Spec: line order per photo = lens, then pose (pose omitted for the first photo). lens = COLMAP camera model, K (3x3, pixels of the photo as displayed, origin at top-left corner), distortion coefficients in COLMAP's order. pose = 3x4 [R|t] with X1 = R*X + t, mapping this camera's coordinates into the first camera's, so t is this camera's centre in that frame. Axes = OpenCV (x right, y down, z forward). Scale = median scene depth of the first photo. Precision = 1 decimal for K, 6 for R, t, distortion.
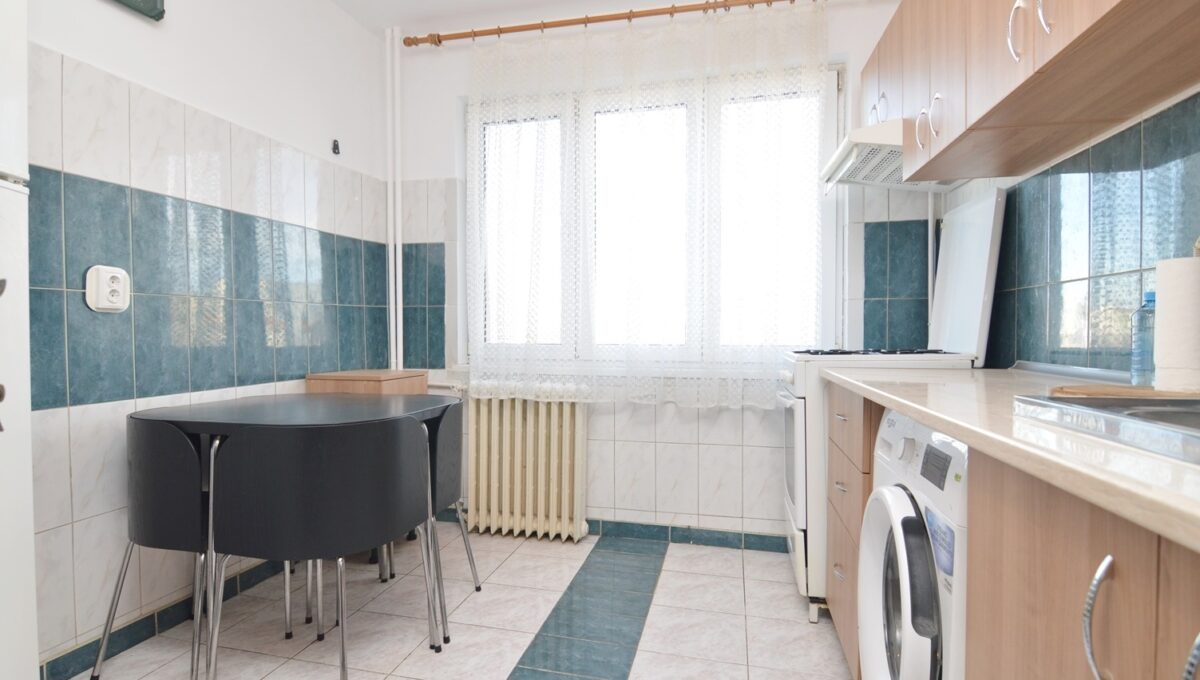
lens RADIAL K [[587.1, 0, 584.2], [0, 587.1, 368.0], [0, 0, 1]] dist [-0.010135, -0.008225]
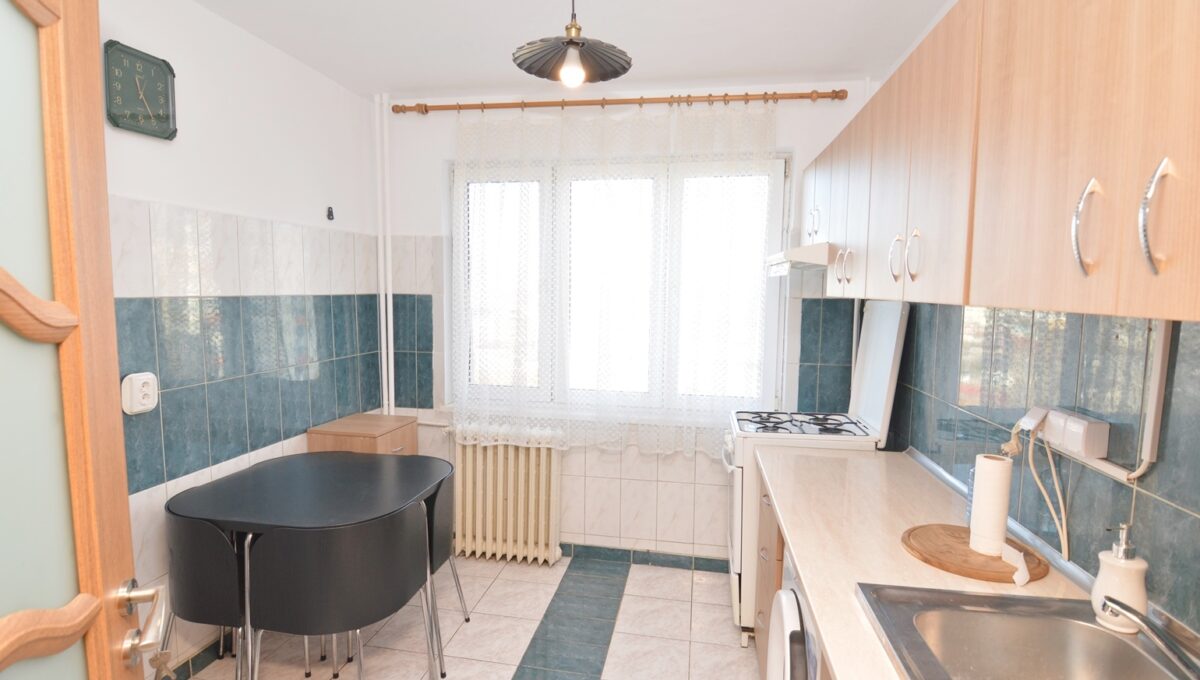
lens RADIAL K [[587.1, 0, 598.6], [0, 587.1, 341.0], [0, 0, 1]] dist [-0.010135, -0.008225]
pose [[0.997553, 0.007638, 0.069494, -0.003619], [-0.012111, 0.997865, 0.064183, -0.224419], [-0.068855, -0.064868, 0.995516, -0.129893]]
